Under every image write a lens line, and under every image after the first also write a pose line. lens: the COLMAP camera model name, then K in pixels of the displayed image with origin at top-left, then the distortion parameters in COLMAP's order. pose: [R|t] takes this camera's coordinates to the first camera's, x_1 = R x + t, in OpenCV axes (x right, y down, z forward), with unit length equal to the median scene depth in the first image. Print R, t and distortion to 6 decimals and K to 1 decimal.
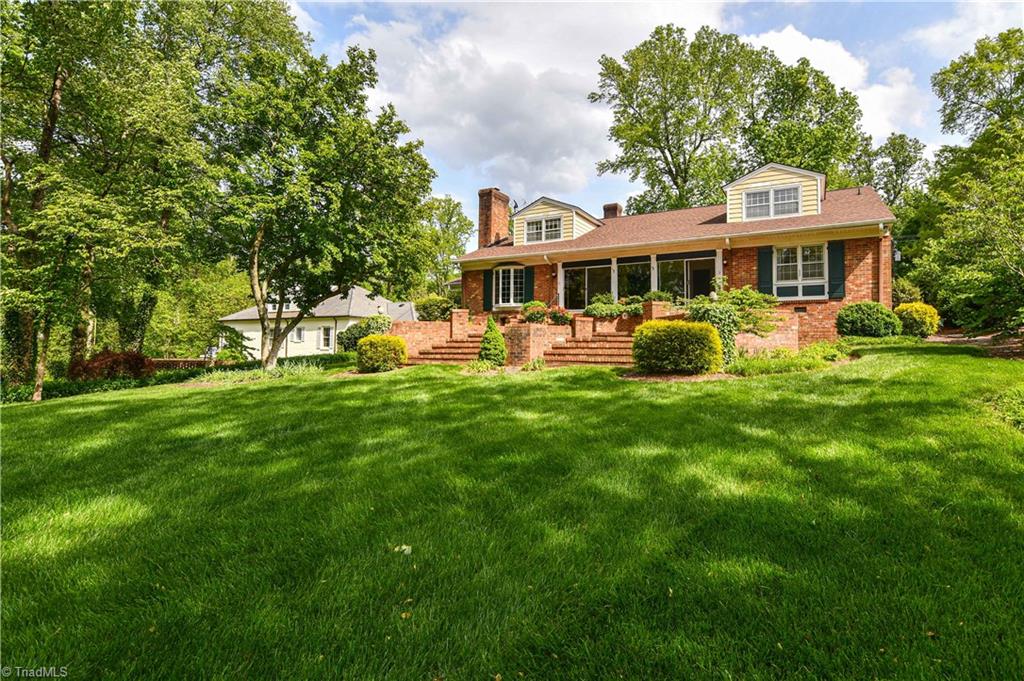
lens RADIAL K [[491.7, 0, 513.1], [0, 491.7, 343.0], [0, 0, 1]] dist [-0.004344, -0.007437]
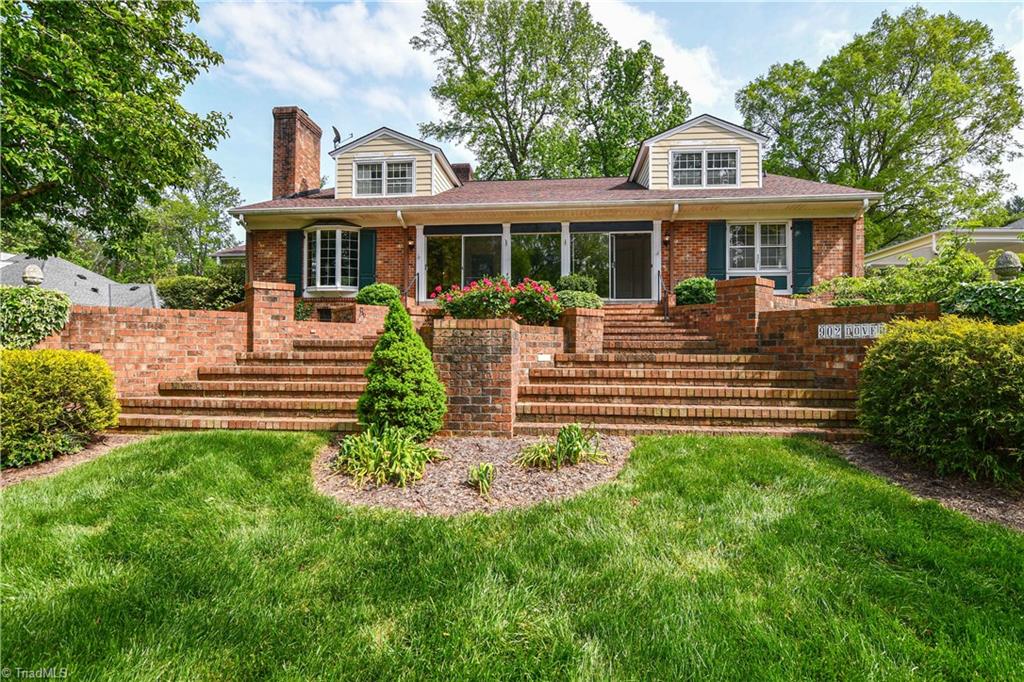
lens RADIAL K [[491.7, 0, 499.9], [0, 491.7, 349.0], [0, 0, 1]] dist [-0.004344, -0.007437]
pose [[0.917681, -0.005752, 0.397276, -0.070732], [-0.002049, 0.999813, 0.019210, -0.014670], [-0.397313, -0.018443, 0.917498, 0.388532]]
